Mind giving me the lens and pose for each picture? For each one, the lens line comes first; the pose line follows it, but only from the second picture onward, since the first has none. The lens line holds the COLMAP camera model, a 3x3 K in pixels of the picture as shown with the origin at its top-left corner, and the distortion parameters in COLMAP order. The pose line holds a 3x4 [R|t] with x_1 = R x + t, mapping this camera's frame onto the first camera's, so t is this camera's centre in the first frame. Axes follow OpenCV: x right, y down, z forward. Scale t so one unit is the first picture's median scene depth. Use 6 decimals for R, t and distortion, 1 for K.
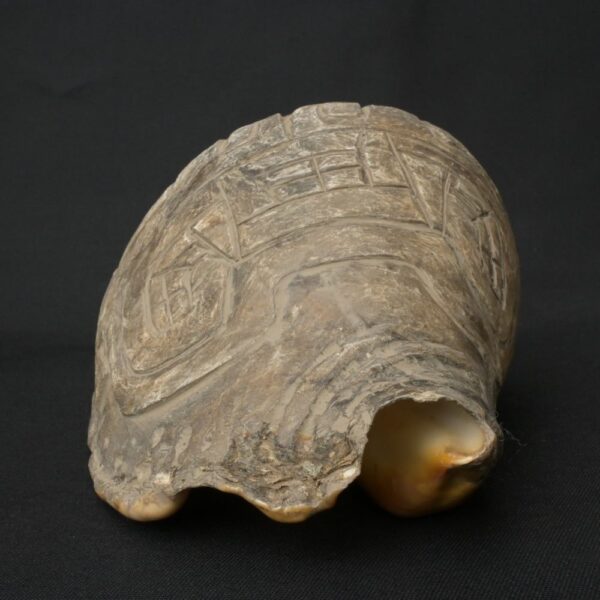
lens RADIAL K [[919.6, 0, 300.4], [0, 919.6, 299.8], [0, 0, 1]] dist [-0.066909, 0.000000]
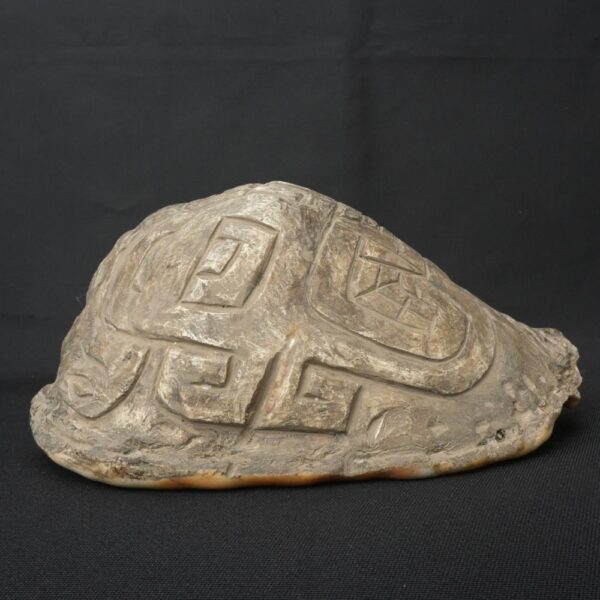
lens RADIAL K [[616.8, 0, 299.4], [0, 616.8, 300.4], [0, 0, 1]] dist [0.024746, 0.000000]
pose [[0.173096, 0.019490, 0.984712, -1.040057], [0.184963, 0.981372, -0.051938, 0.008515], [-0.967381, 0.191125, 0.166267, 1.049715]]
